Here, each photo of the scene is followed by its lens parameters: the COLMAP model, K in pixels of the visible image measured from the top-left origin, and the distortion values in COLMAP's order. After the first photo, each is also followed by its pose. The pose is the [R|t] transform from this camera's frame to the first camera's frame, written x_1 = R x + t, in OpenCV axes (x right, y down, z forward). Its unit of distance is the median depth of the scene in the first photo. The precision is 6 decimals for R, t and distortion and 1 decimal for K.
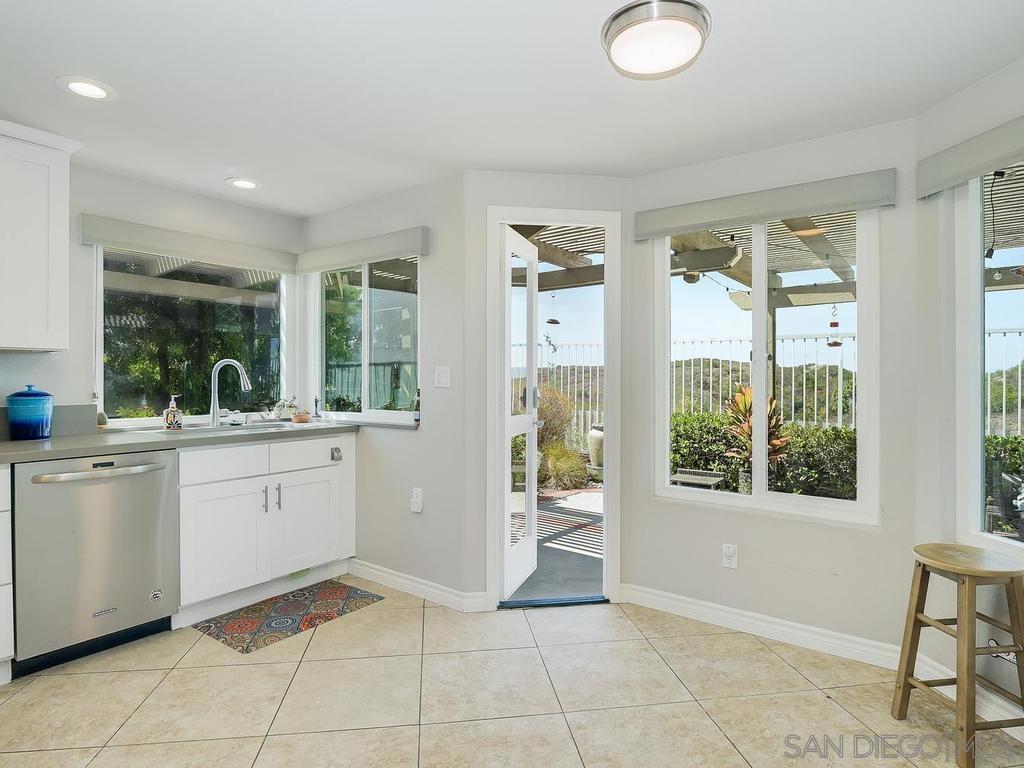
lens RADIAL K [[588.3, 0, 510.0], [0, 588.3, 371.3], [0, 0, 1]] dist [0.008307, 0.000202]
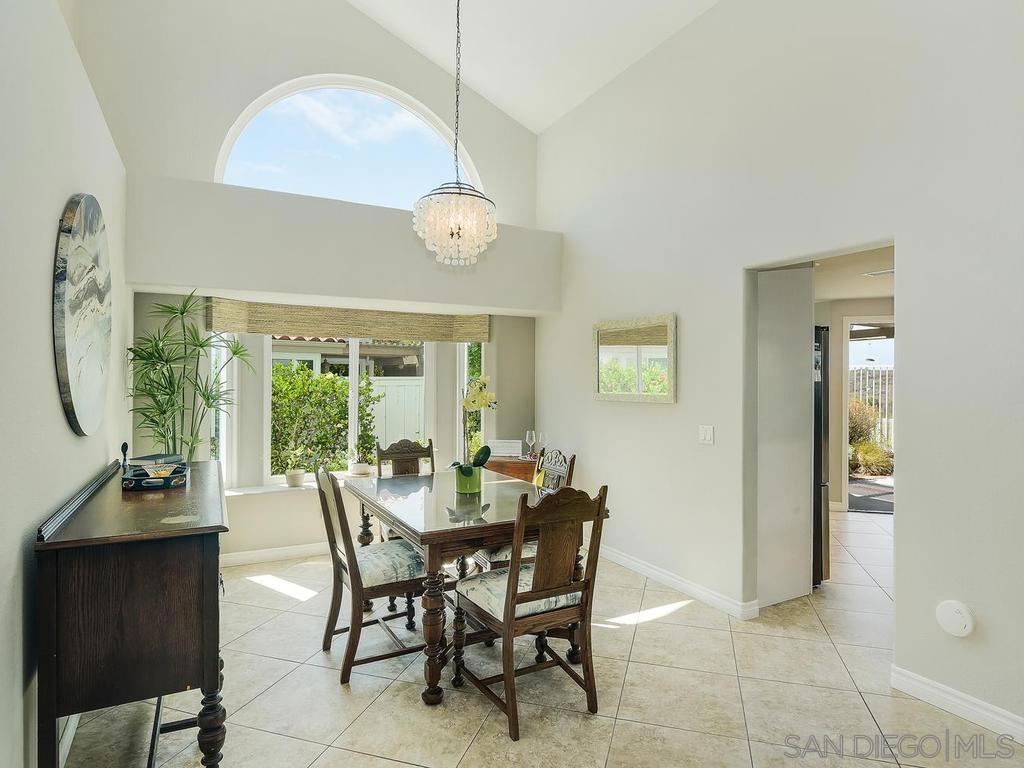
lens RADIAL K [[571.3, 0, 512.0], [0, 571.3, 384.0], [0, 0, 1]] dist [-0.017072, -0.001744]
pose [[0.906943, 0.008335, -0.421171, -0.132909], [-0.001111, 0.999848, 0.017395, -0.040330], [0.421252, -0.015308, 0.906814, -0.641130]]
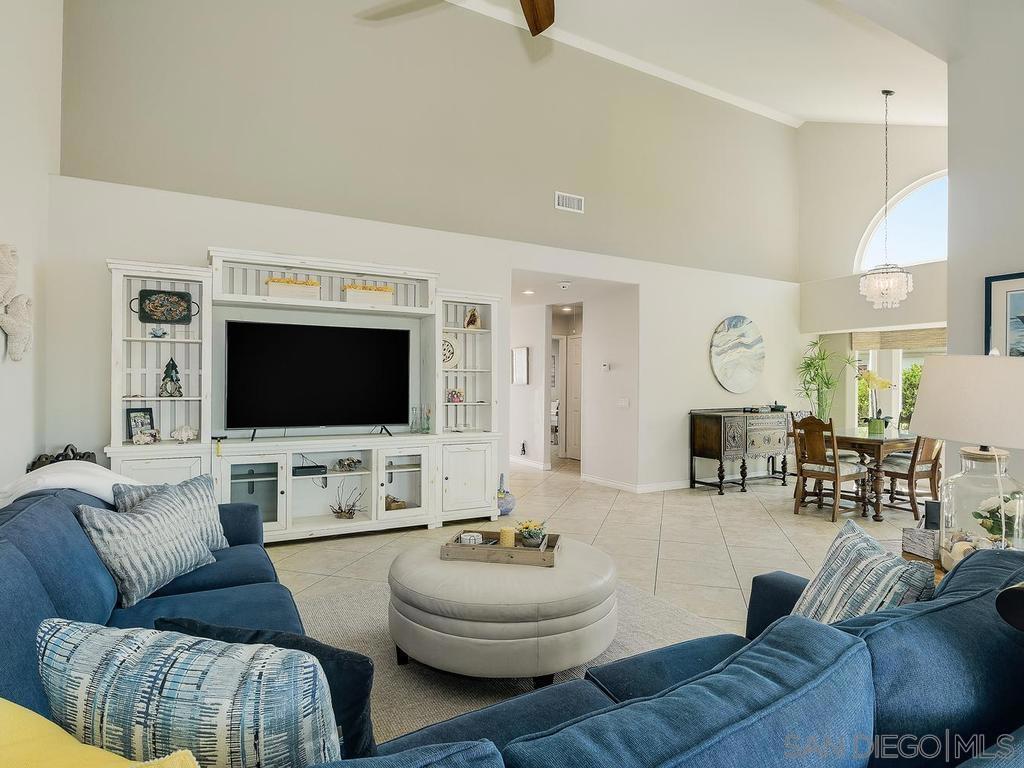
lens RADIAL K [[567.7, 0, 508.6], [0, 567.7, 386.6], [0, 0, 1]] dist [-0.012774, -0.001494]
pose [[-0.400194, 0.004310, -0.916420, 0.735787], [0.004879, 0.999985, 0.002572, -0.017378], [0.916417, -0.003442, -0.400209, -0.374207]]
